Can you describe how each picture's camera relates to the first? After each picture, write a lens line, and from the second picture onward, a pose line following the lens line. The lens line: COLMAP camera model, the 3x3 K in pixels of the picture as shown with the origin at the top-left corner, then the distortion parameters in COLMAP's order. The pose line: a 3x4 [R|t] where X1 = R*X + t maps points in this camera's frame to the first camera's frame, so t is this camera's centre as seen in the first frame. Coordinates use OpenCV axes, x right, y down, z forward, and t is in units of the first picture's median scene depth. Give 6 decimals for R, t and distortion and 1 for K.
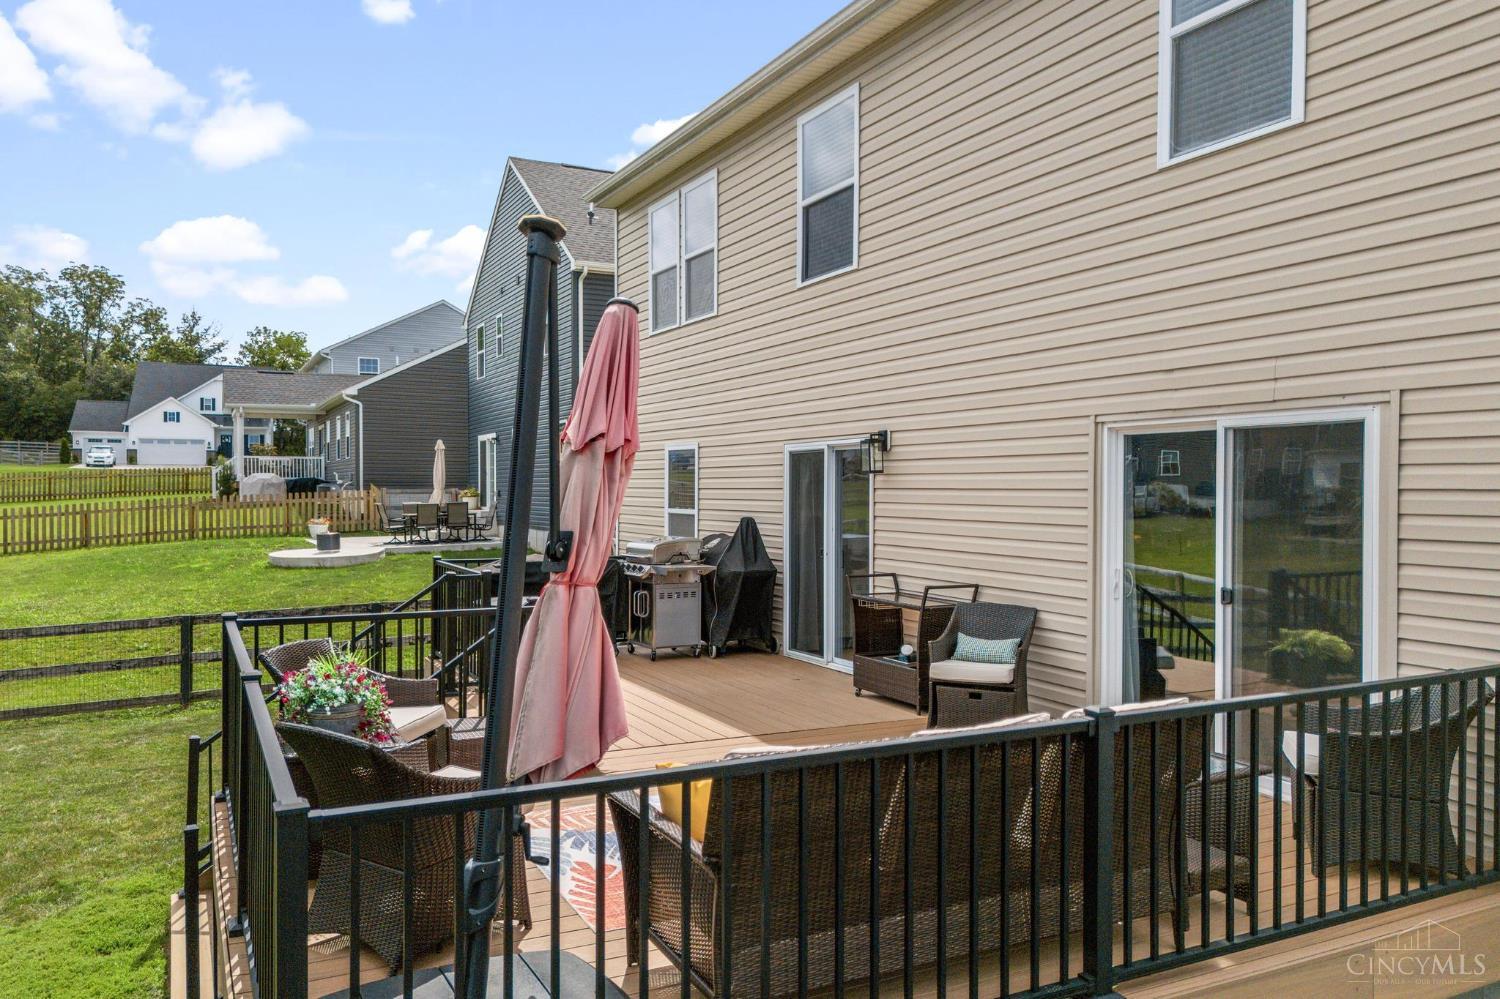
lens RADIAL K [[1124.6, 0, 750.0], [0, 1124.6, 499.5], [0, 0, 1]] dist [0.030426, 0.004072]
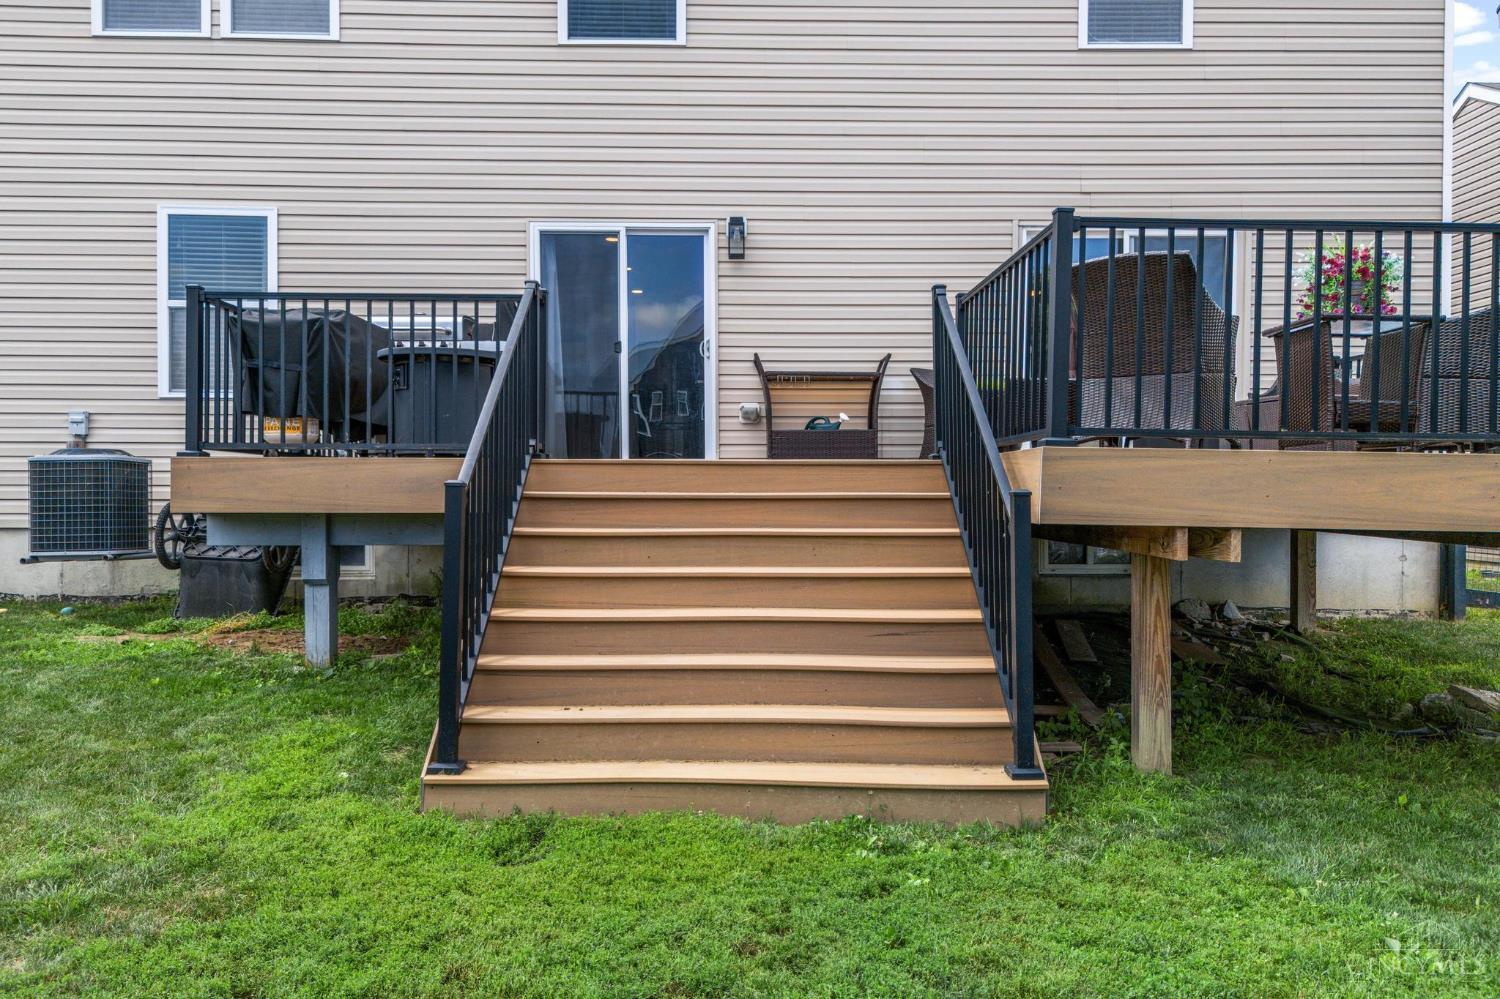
lens RADIAL K [[1124.6, 0, 750.0], [0, 1124.6, 499.5], [0, 0, 1]] dist [0.030426, 0.004072]
pose [[0.427377, -0.023729, 0.903762, -0.807557], [0.009793, 0.999718, 0.021617, 0.172895], [-0.904020, -0.000388, 0.427489, 0.558775]]
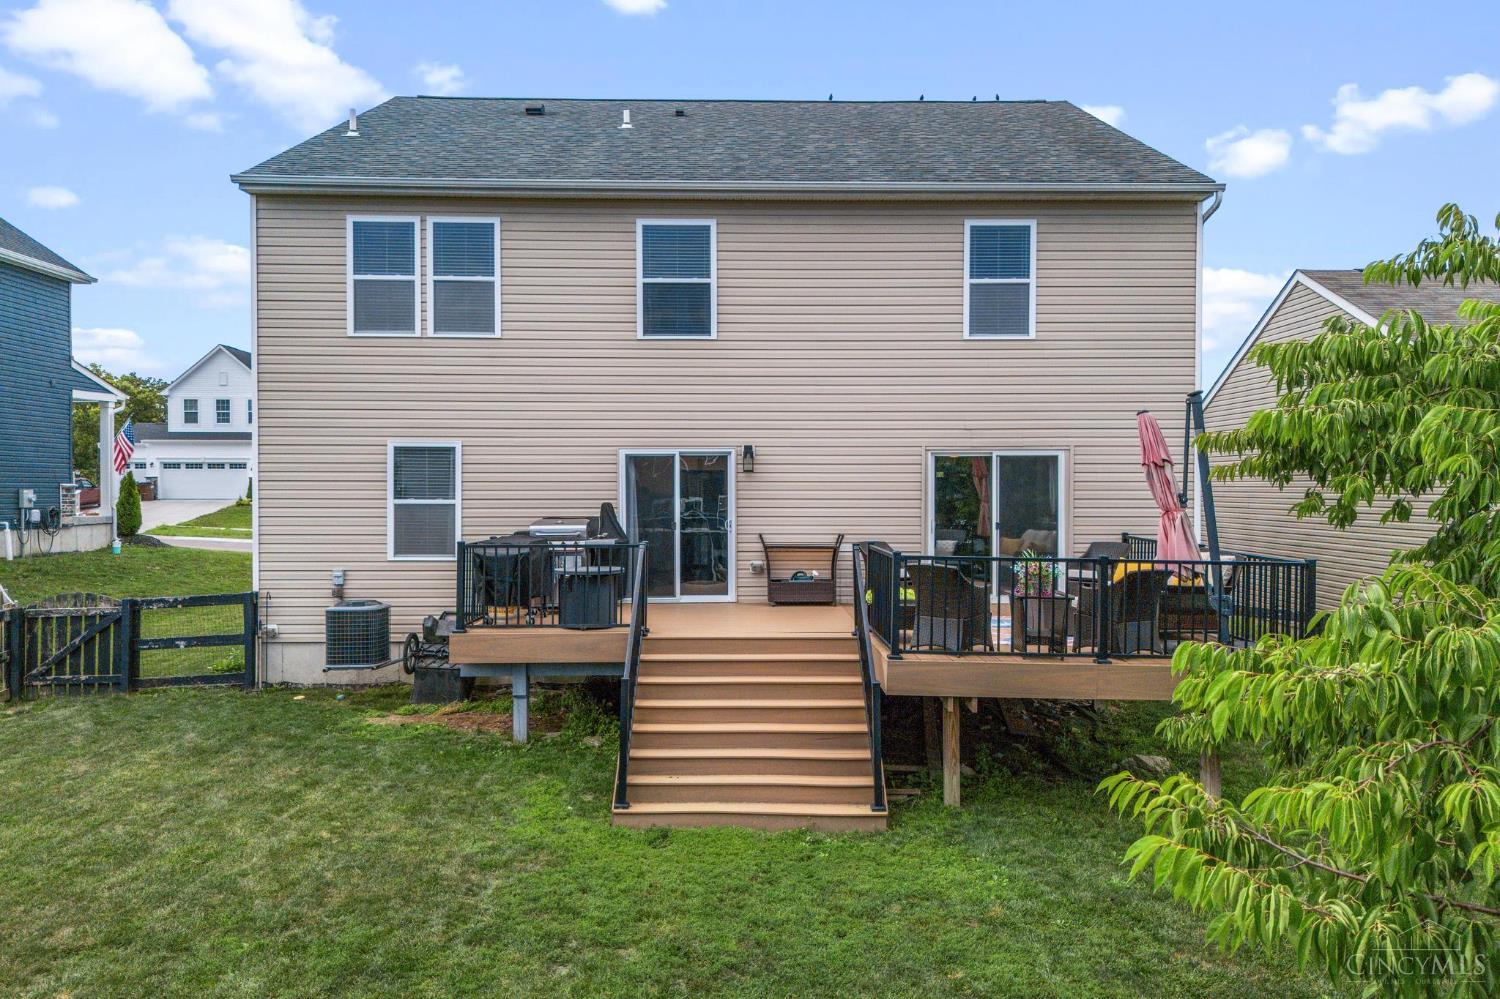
lens RADIAL K [[1096.3, 0, 754.3], [0, 1096.3, 499.3], [0, 0, 1]] dist [0.053870, 0.003644]
pose [[0.430821, -0.017532, 0.902267, -1.310144], [0.009300, 0.999844, 0.014988, -0.007249], [-0.902390, 0.001934, 0.430917, 0.316553]]
